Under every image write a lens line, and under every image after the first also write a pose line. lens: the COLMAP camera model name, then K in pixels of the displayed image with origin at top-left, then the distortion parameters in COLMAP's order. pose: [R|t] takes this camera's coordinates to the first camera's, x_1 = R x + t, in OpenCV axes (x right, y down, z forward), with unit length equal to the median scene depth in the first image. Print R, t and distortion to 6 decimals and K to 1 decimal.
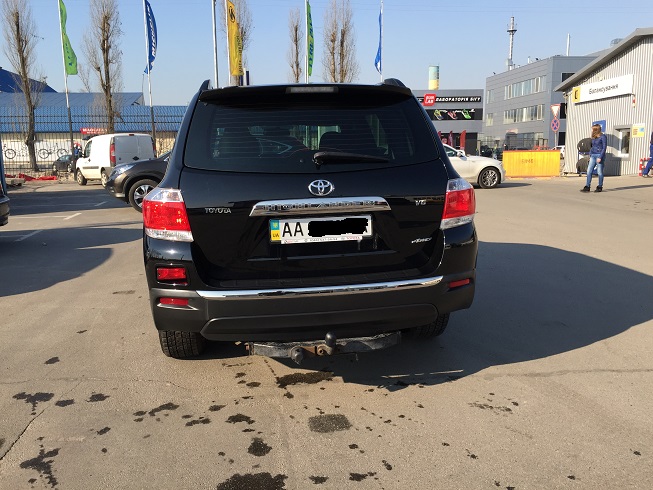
lens RADIAL K [[564.3, 0, 323.9], [0, 564.3, 246.5], [0, 0, 1]] dist [0.081294, -0.111658]
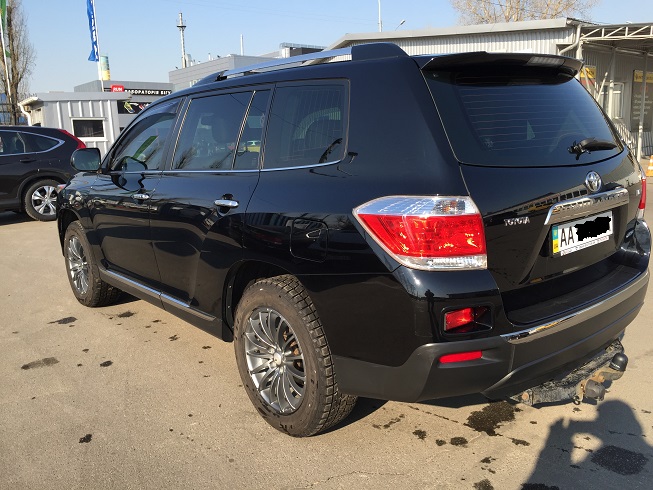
lens RADIAL K [[564.3, 0, 313.6], [0, 564.3, 247.6], [0, 0, 1]] dist [0.081294, -0.111658]
pose [[0.848525, -0.114401, 0.516641, -0.637017], [0.109325, 0.993186, 0.040369, -0.070634], [-0.517739, 0.022227, 0.855250, 0.409601]]
